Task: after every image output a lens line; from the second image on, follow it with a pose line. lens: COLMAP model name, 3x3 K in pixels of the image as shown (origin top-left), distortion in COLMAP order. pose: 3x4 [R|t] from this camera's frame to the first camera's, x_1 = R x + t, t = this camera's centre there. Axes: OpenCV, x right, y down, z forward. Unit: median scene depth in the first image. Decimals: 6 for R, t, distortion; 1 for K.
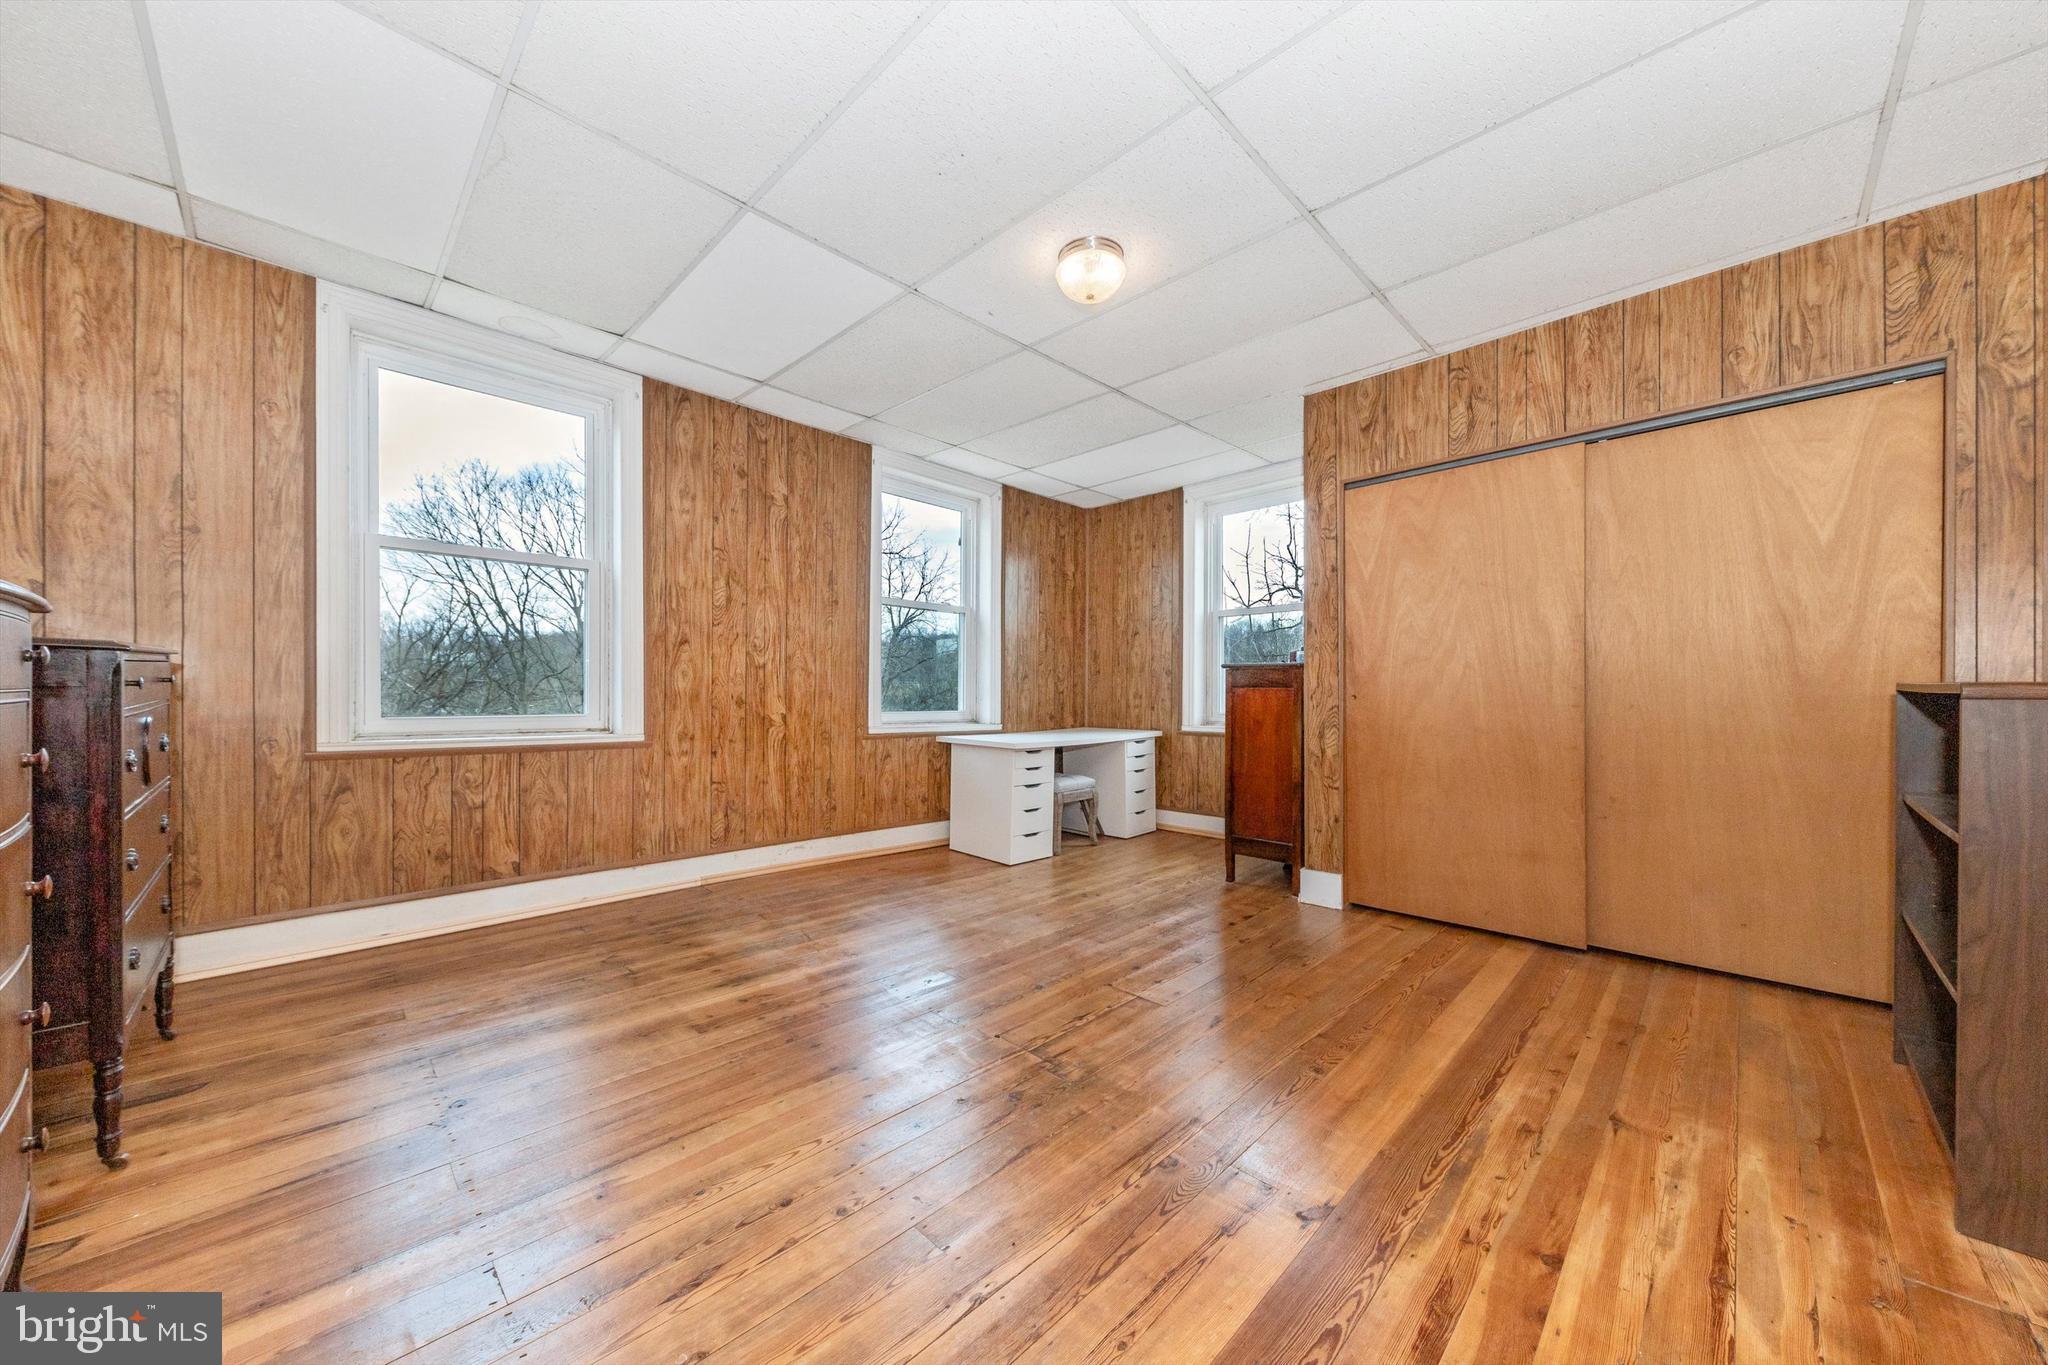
lens RADIAL K [[715.8, 0, 1016.6], [0, 715.8, 692.5], [0, 0, 1]] dist [0.007691, -0.000542]
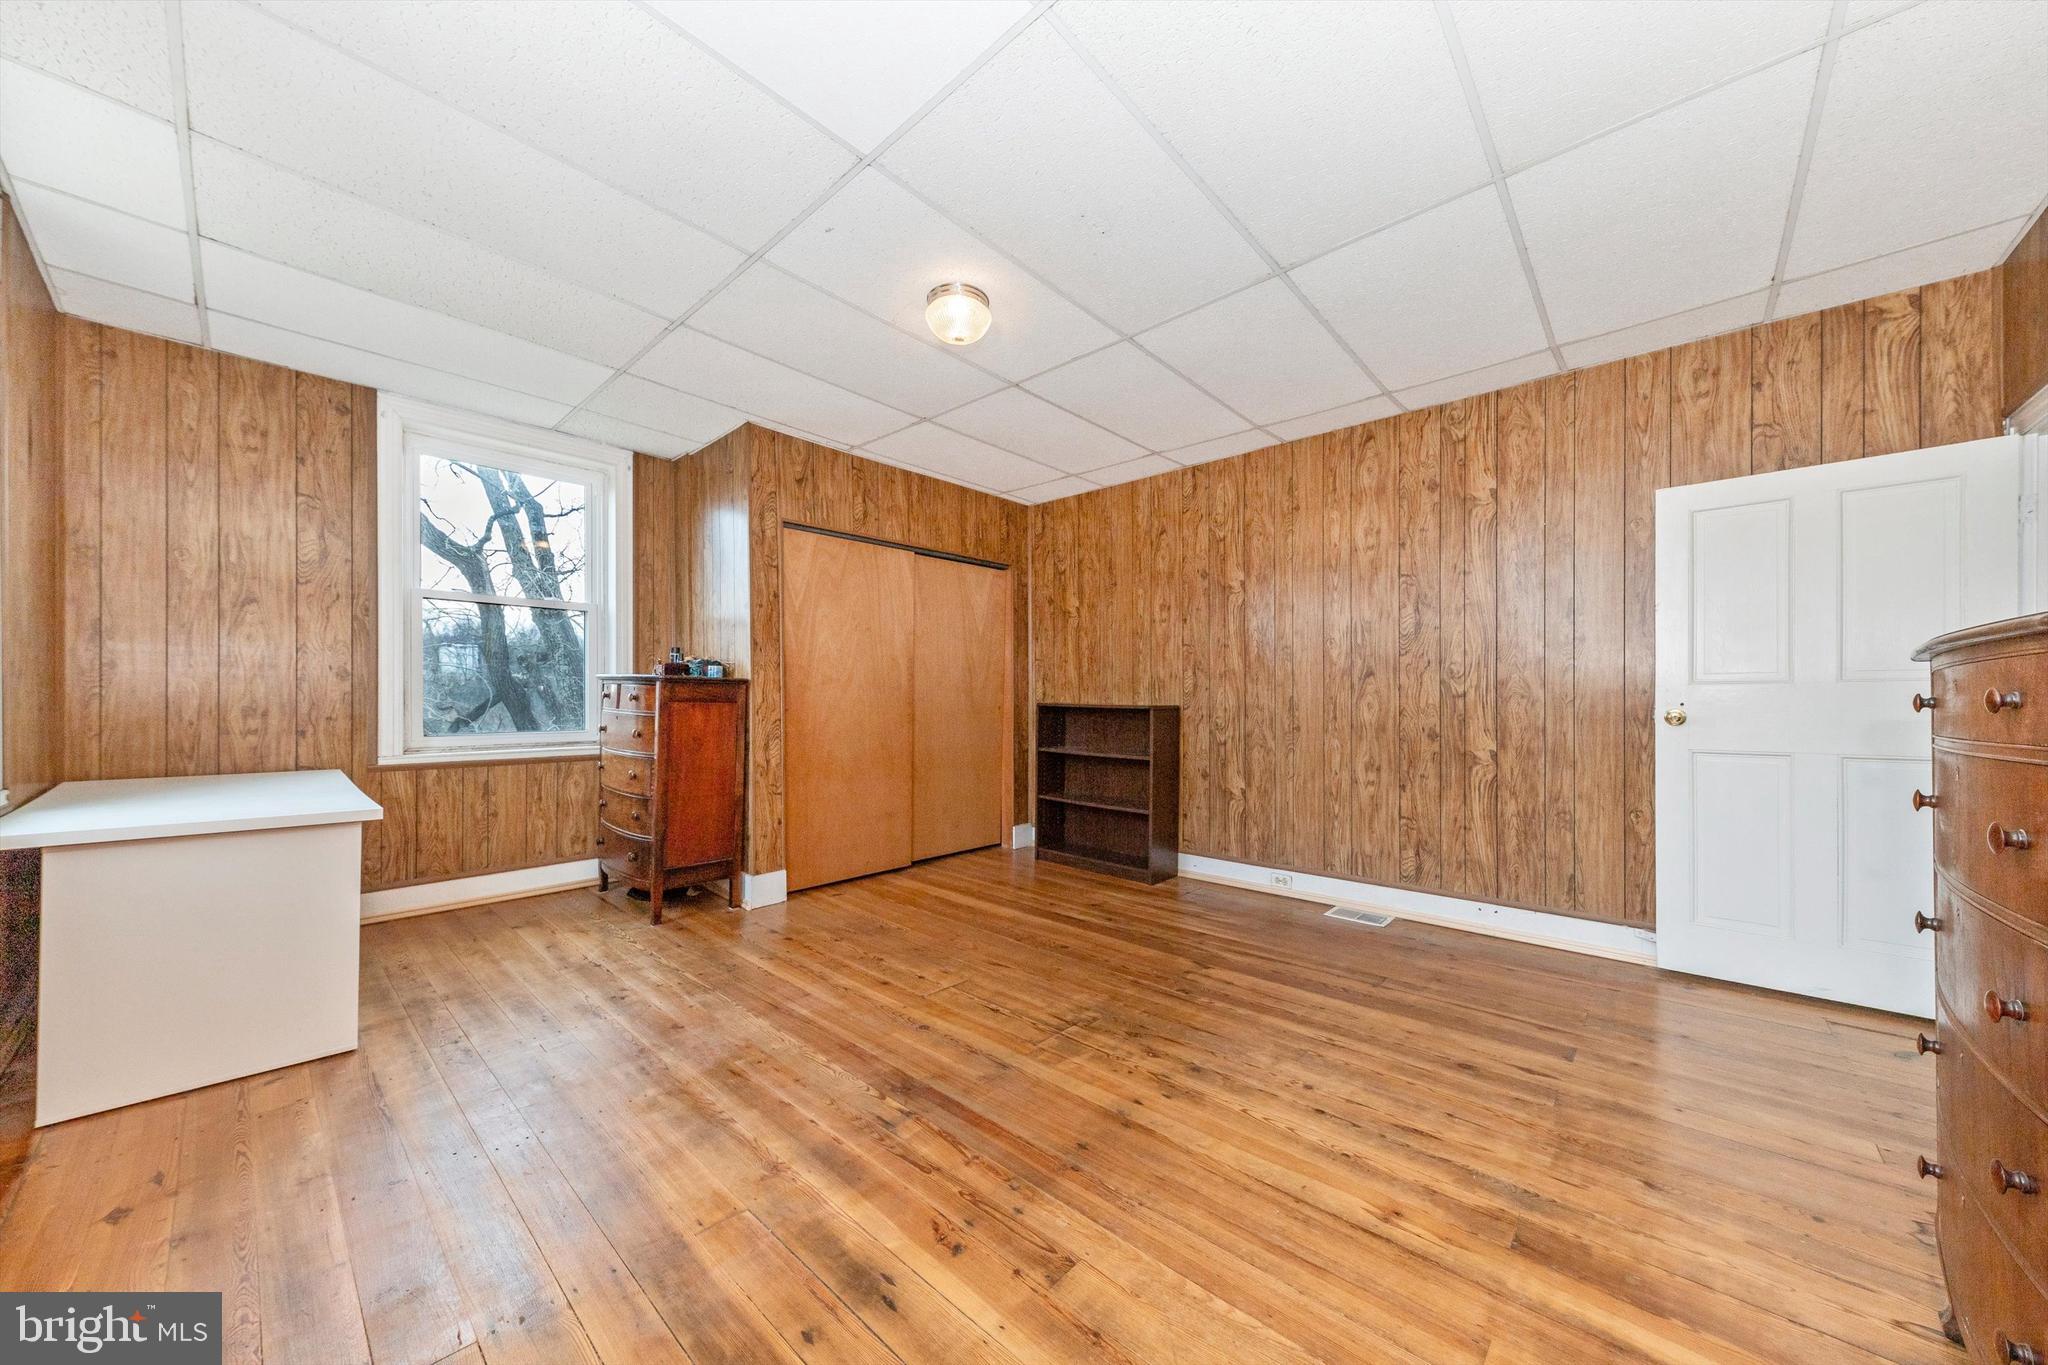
lens RADIAL K [[715.8, 0, 1016.0], [0, 715.8, 695.7], [0, 0, 1]] dist [0.007691, -0.000542]
pose [[-0.041633, 0.002878, 0.999129, -0.792499], [-0.002585, 0.999992, -0.002988, -0.018504], [-0.999130, -0.002708, -0.041625, 0.796363]]
